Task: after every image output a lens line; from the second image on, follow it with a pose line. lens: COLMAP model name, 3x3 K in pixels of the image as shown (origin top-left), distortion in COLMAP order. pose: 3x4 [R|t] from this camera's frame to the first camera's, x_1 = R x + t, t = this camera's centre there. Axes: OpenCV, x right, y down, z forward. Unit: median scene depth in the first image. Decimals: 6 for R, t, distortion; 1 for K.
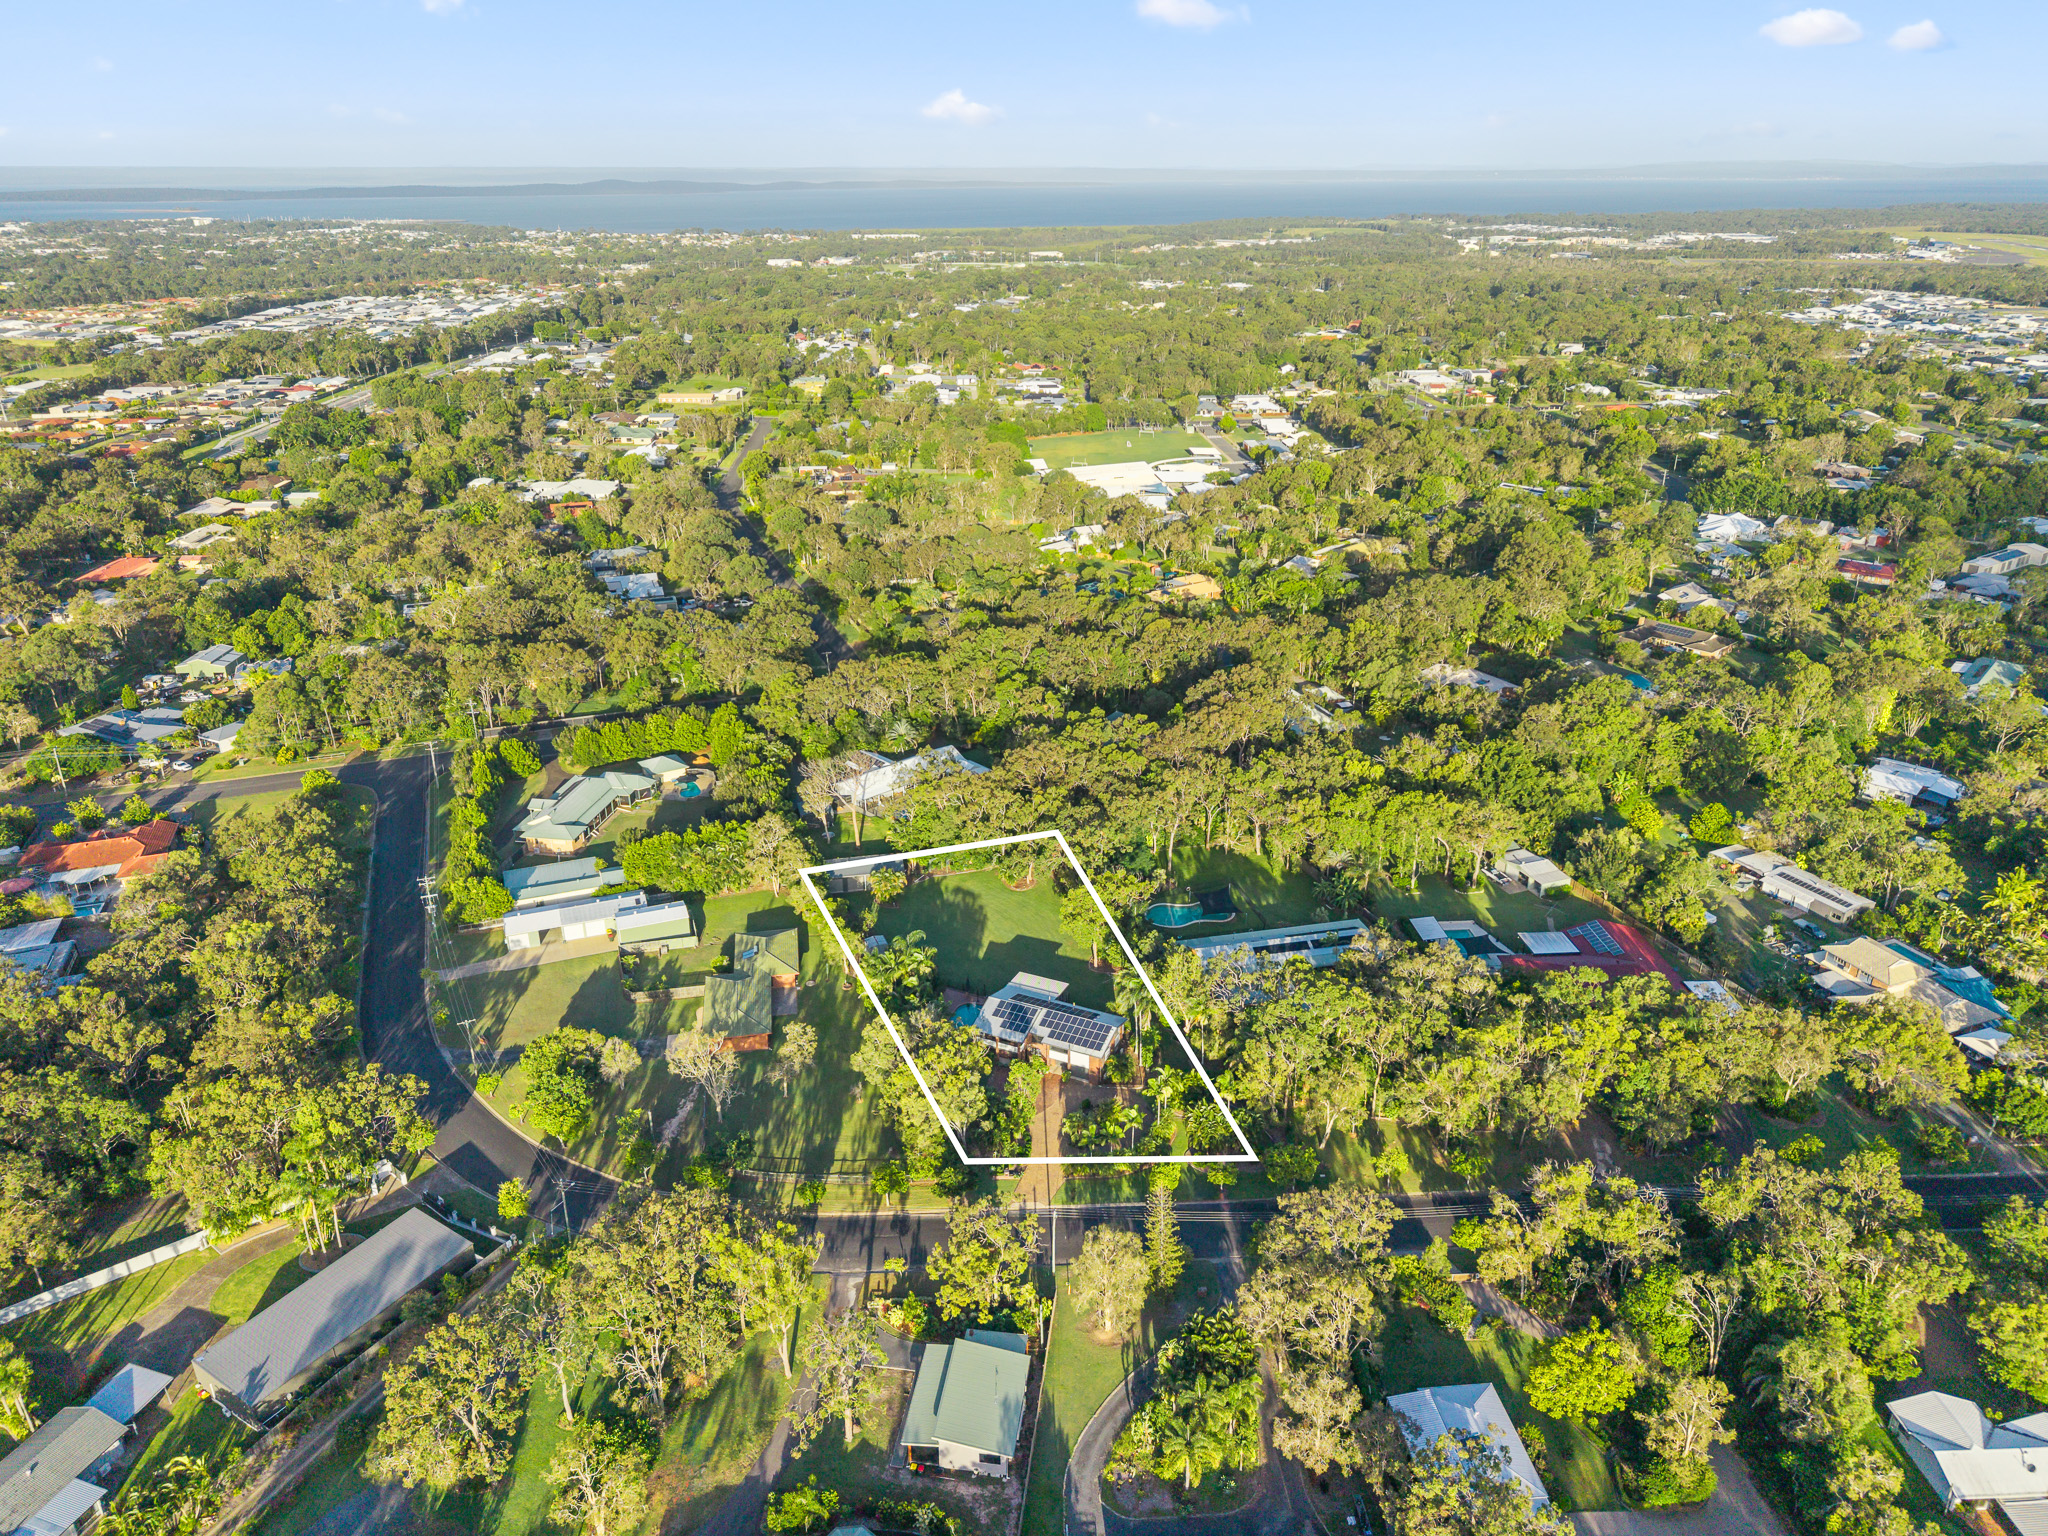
lens RADIAL K [[1417.1, 0, 1025.3], [0, 1417.1, 767.2], [0, 0, 1]] dist [-0.006395, 0.004017]
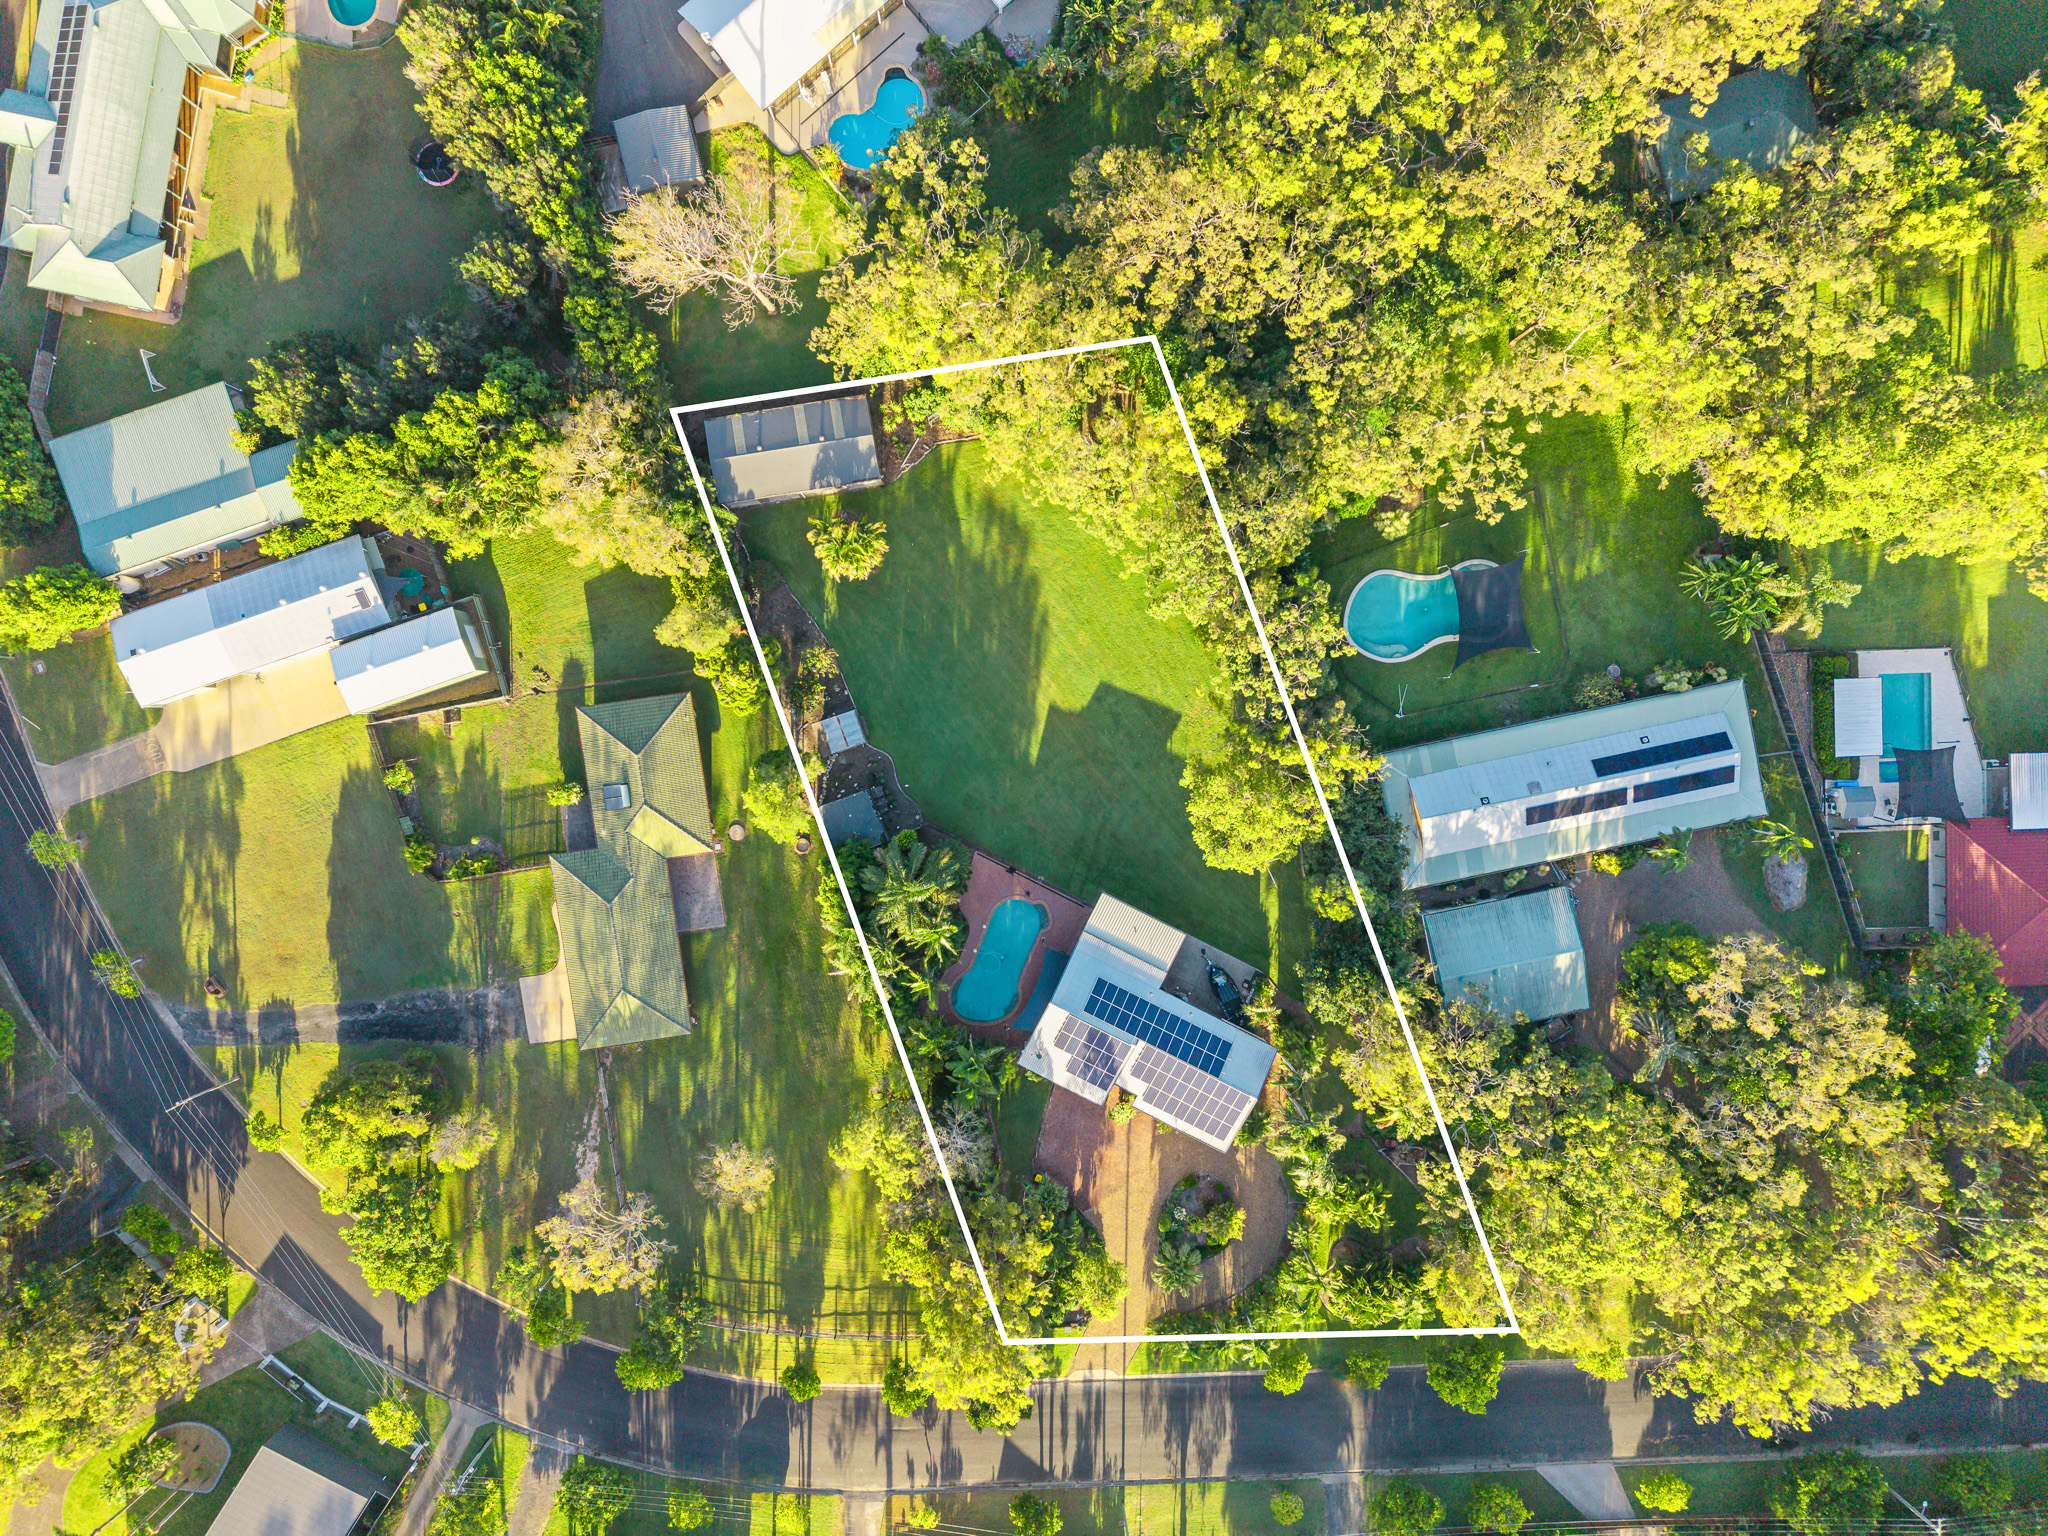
lens RADIAL K [[1417.1, 0, 1026.1], [0, 1417.1, 767.5], [0, 0, 1]] dist [-0.006395, 0.004017]
pose [[0.999619, 0.027516, 0.002230, -0.039979], [-0.012811, 0.390826, 0.920375, -0.428569], [0.024454, -0.920053, 0.391029, 0.881547]]
